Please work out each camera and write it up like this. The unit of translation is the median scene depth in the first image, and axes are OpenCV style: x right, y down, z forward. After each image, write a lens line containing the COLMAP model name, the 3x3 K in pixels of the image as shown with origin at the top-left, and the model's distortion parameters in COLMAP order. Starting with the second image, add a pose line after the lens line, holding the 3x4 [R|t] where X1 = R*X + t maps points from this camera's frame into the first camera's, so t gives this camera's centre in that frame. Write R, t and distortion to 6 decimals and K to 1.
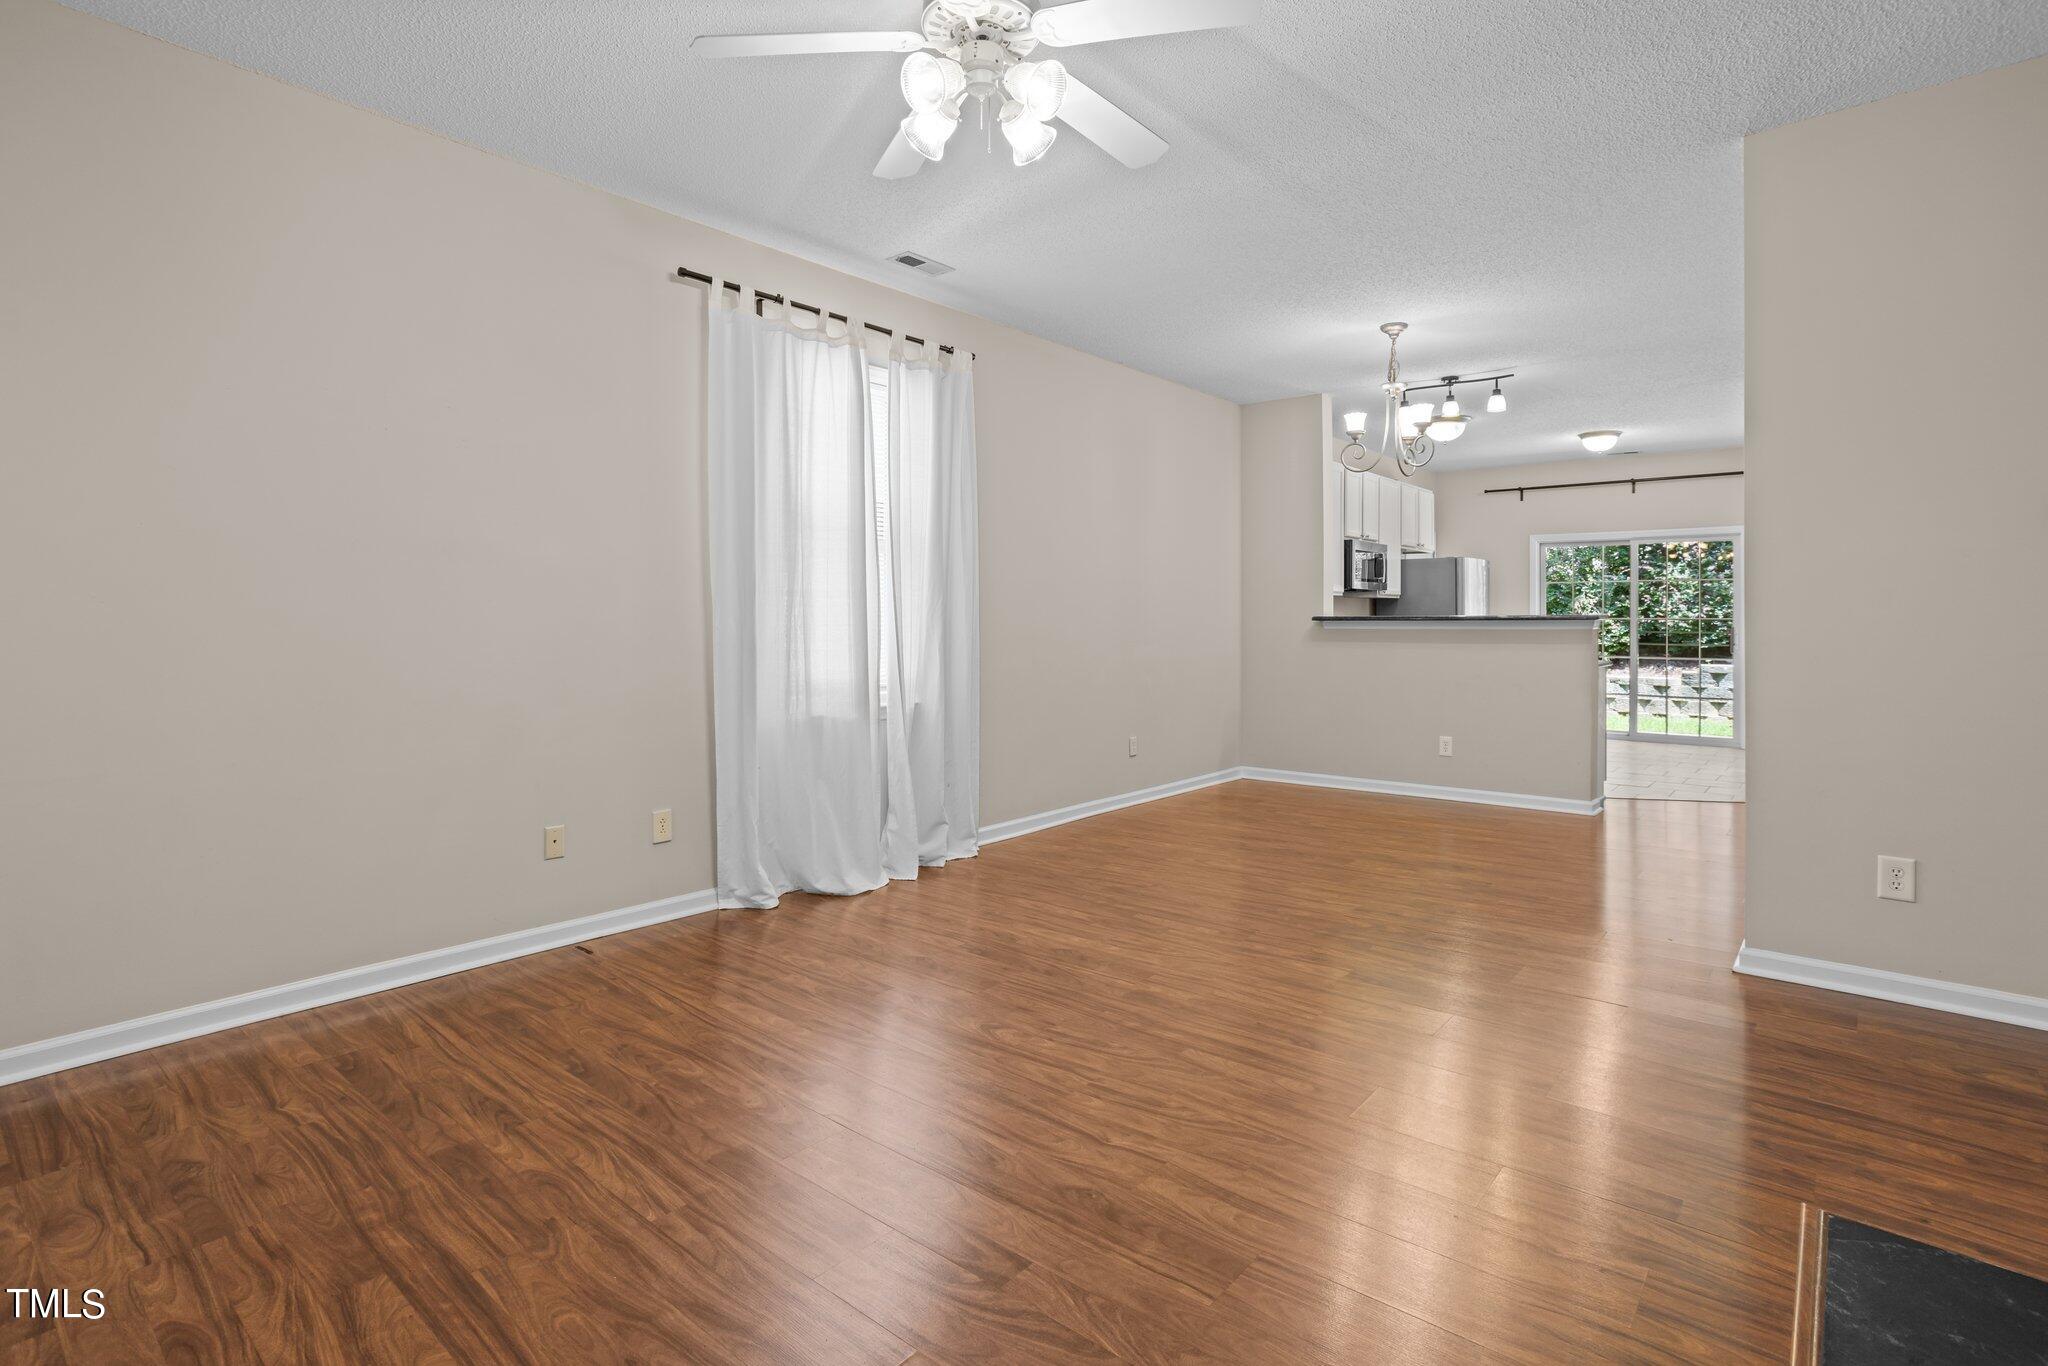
lens RADIAL K [[985.3, 0, 1016.6], [0, 985.3, 626.8], [0, 0, 1]] dist [-0.025057, 0.004037]
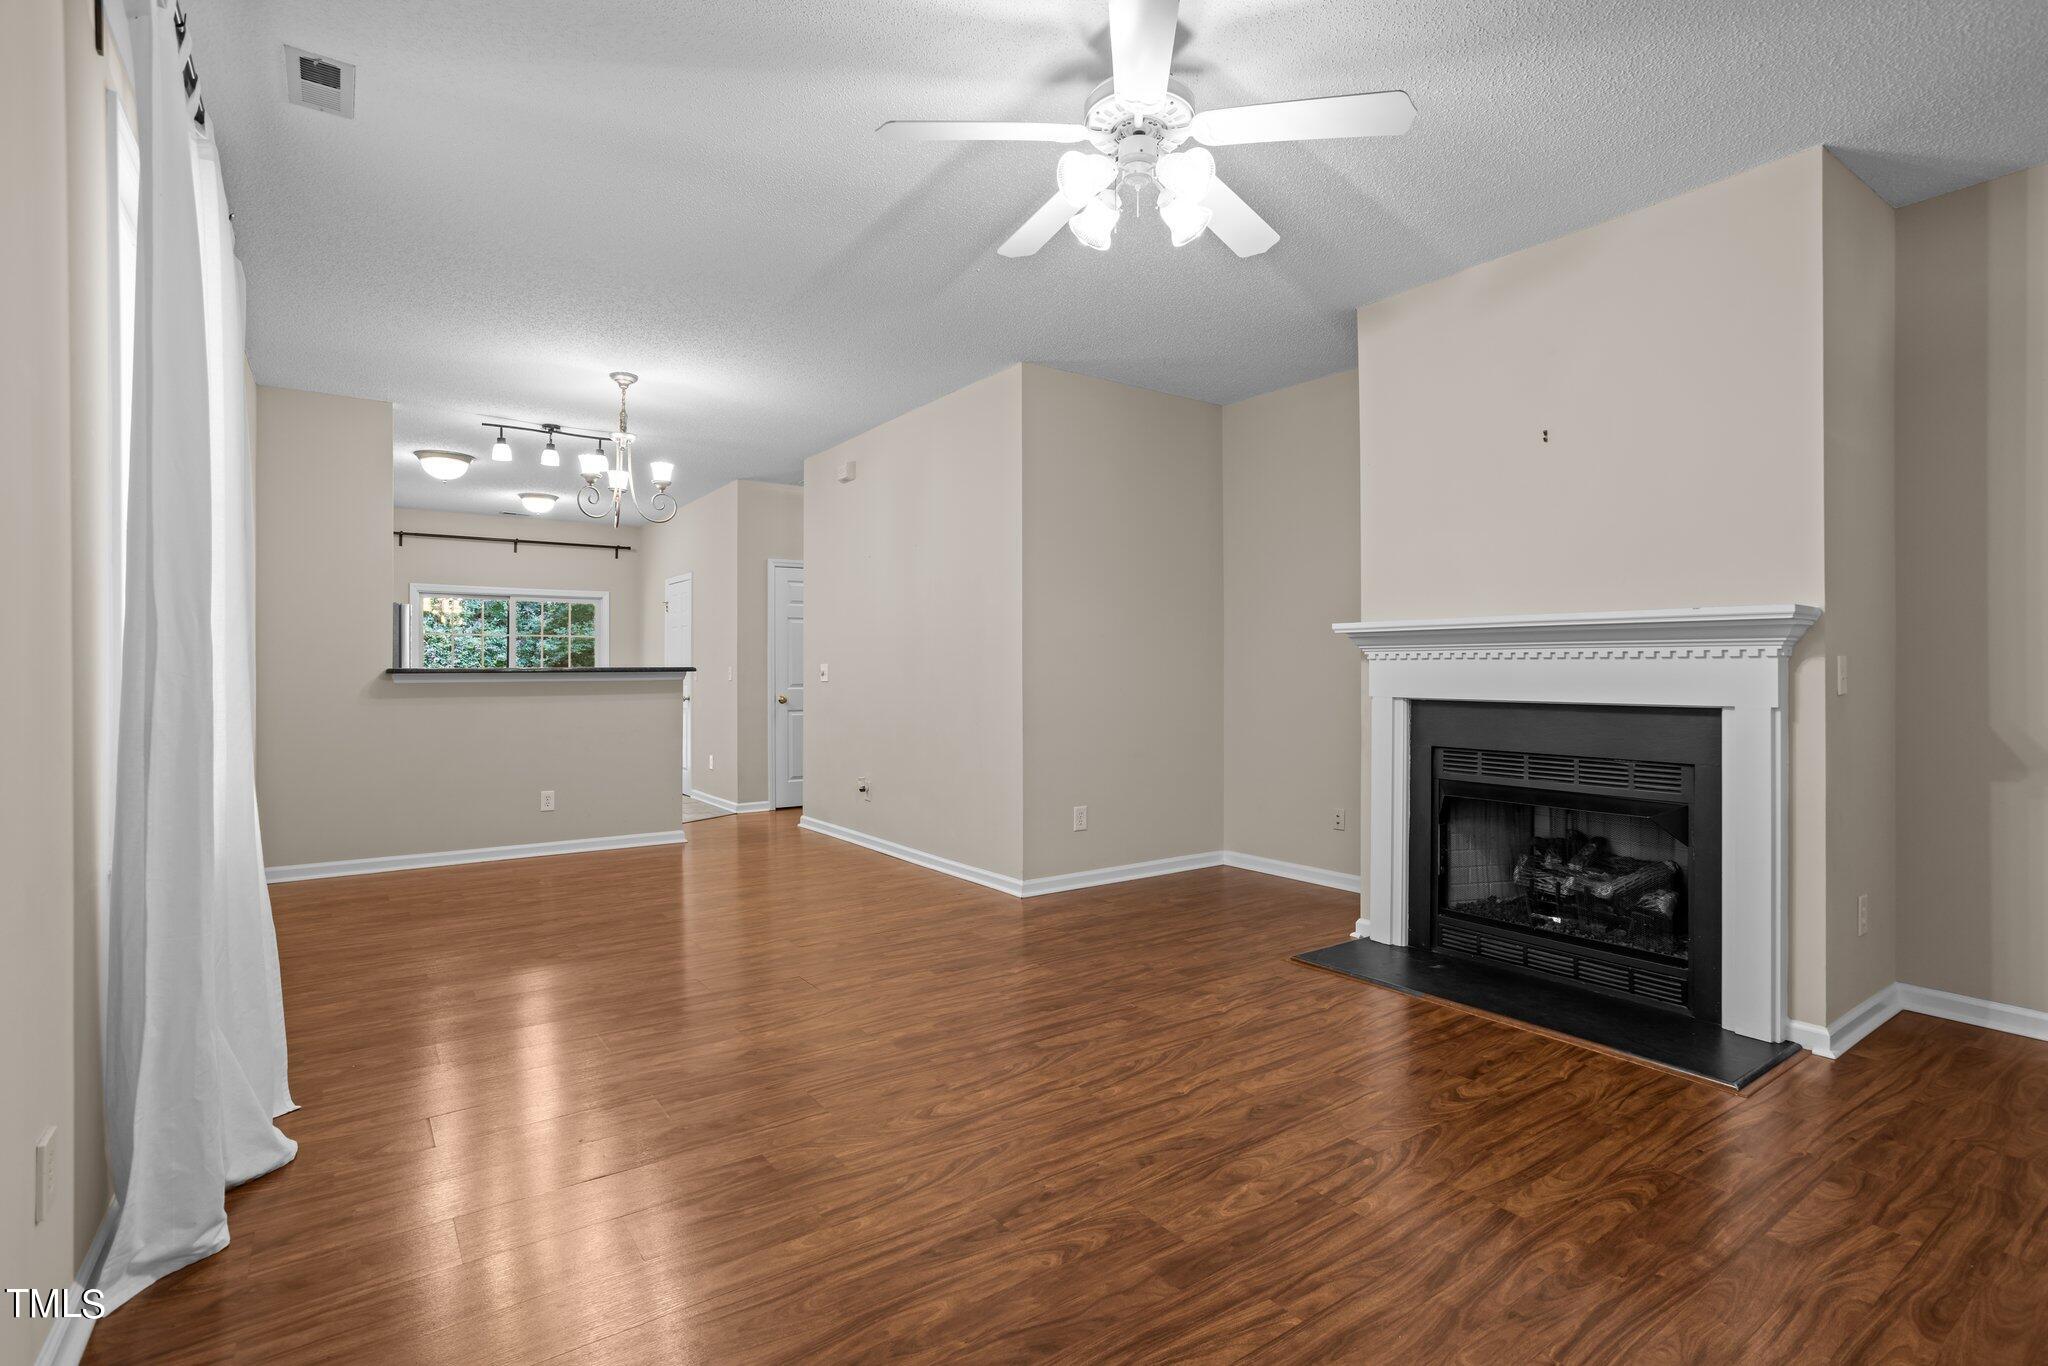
lens RADIAL K [[985.3, 0, 1015.0], [0, 985.3, 681.2], [0, 0, 1]] dist [-0.025057, 0.004037]
pose [[0.255611, -0.009403, 0.966734, -0.304368], [0.007379, 0.999943, 0.007775, -0.001561], [-0.966752, 0.005146, 0.255666, 0.233596]]
